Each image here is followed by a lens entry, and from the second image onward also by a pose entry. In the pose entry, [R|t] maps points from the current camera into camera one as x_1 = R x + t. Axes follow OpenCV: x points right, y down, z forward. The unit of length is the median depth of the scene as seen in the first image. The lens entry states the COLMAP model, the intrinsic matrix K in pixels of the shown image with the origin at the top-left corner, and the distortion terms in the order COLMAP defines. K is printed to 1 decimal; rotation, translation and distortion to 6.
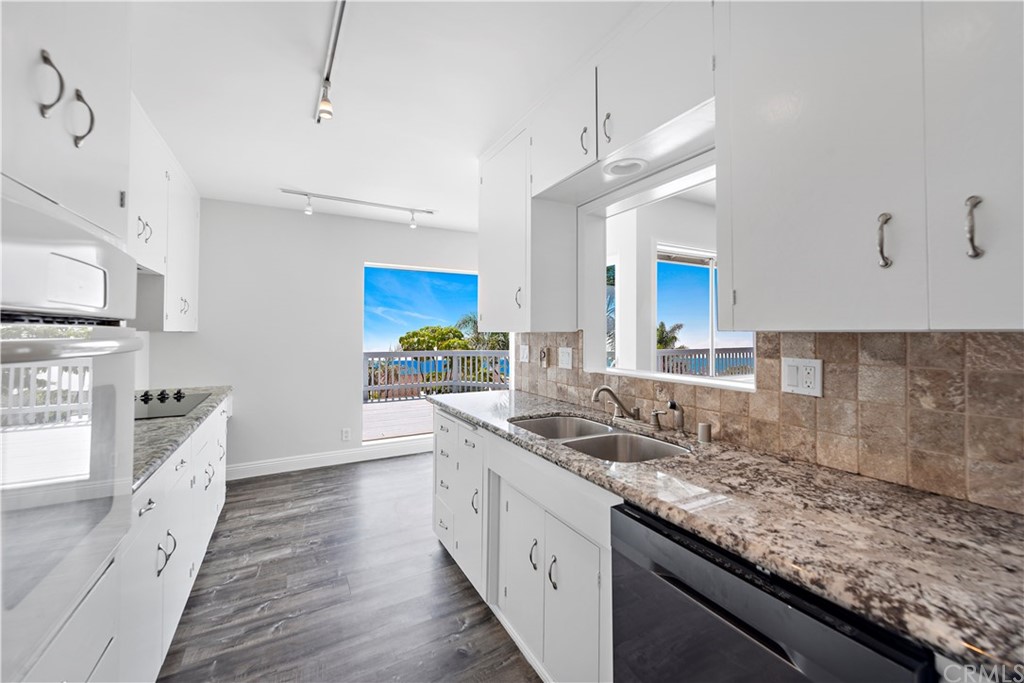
lens RADIAL K [[410.7, 0, 514.1], [0, 410.7, 323.5], [0, 0, 1]] dist [0.012260, -0.005496]
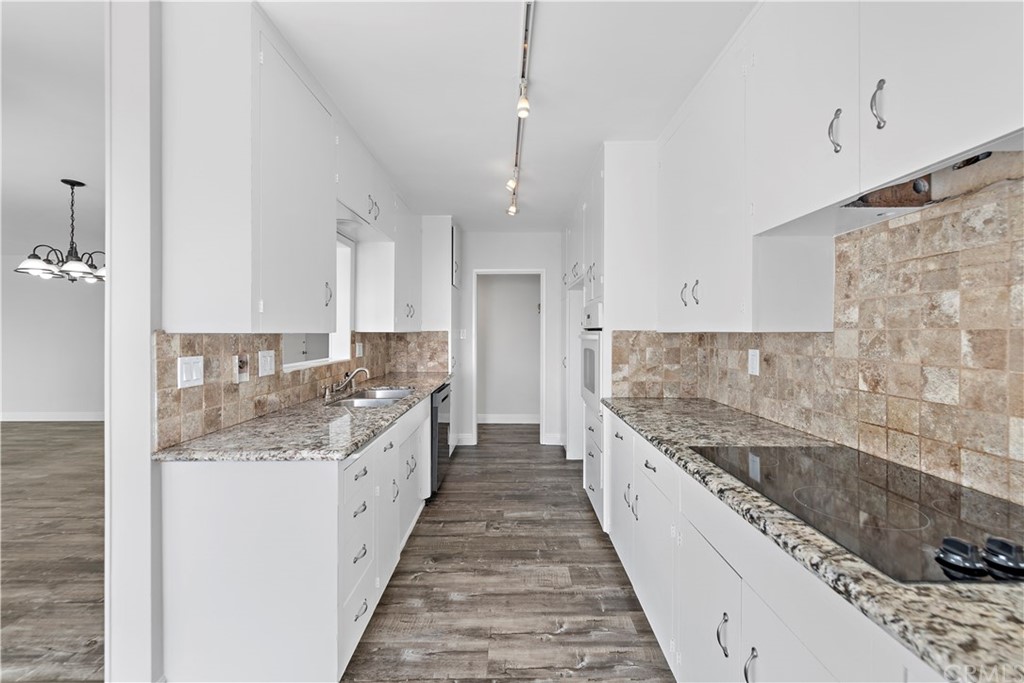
lens RADIAL K [[401.9, 0, 511.2], [0, 401.9, 334.8], [0, 0, 1]] dist [0.012338, -0.004842]
pose [[-0.875475, -0.004193, 0.483246, -0.931317], [-0.010581, 0.999889, -0.010494, 0.036598], [-0.483148, -0.014300, -0.875422, 1.913230]]
